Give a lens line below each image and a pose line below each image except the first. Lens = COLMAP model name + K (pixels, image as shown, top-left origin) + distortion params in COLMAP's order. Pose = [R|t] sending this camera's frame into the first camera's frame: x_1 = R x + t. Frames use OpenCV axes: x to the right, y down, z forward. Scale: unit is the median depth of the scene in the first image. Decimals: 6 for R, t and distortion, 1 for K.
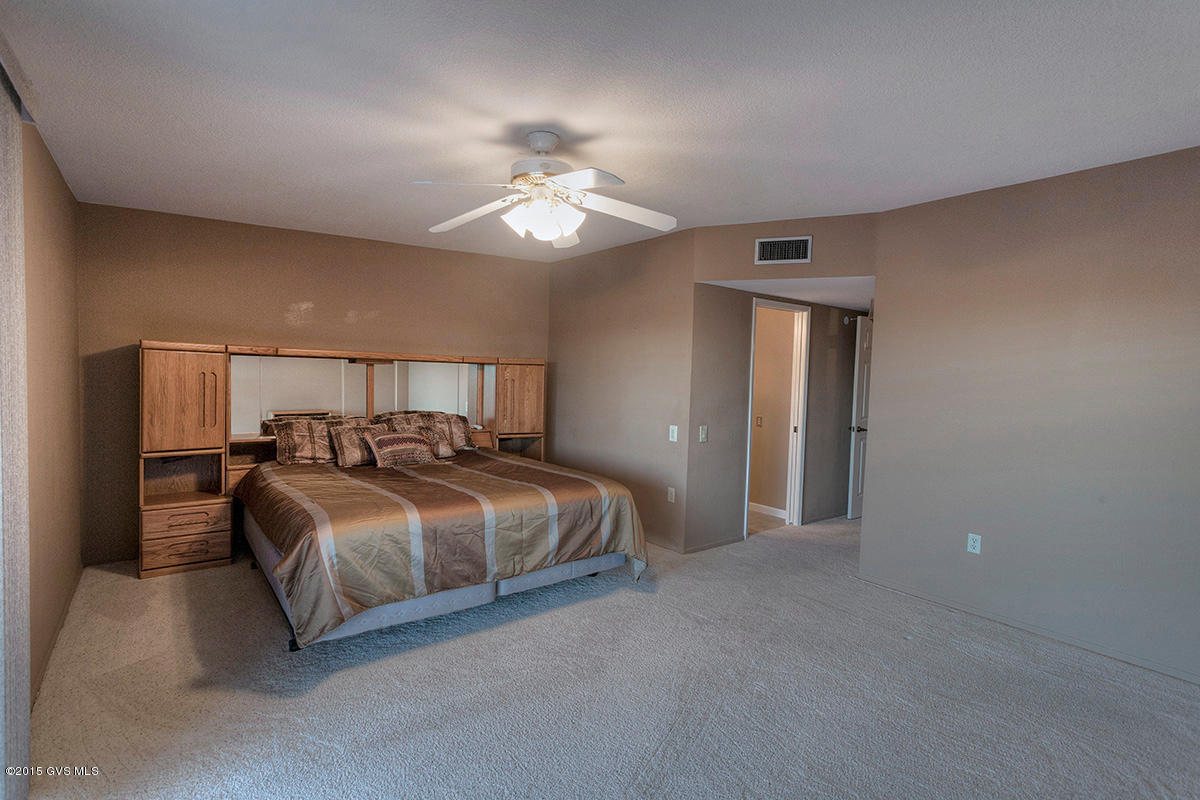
lens RADIAL K [[572.7, 0, 597.9], [0, 572.7, 395.4], [0, 0, 1]] dist [0.015972, 0.000787]
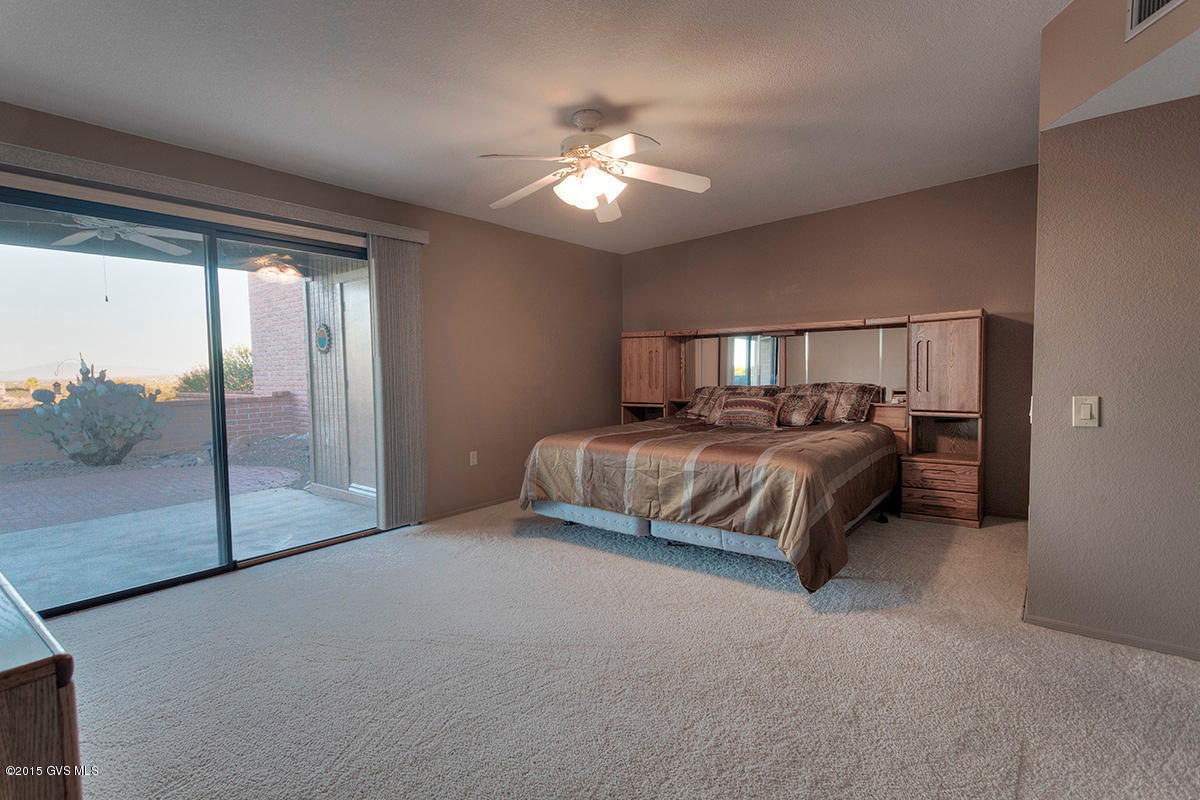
lens RADIAL K [[572.7, 0, 597.7], [0, 572.7, 396.6], [0, 0, 1]] dist [0.015972, 0.000787]
pose [[0.229559, 0.010732, -0.973236, 0.818904], [-0.013909, 0.999873, 0.007745, 0.076837], [0.973195, 0.011758, 0.229679, 0.620186]]
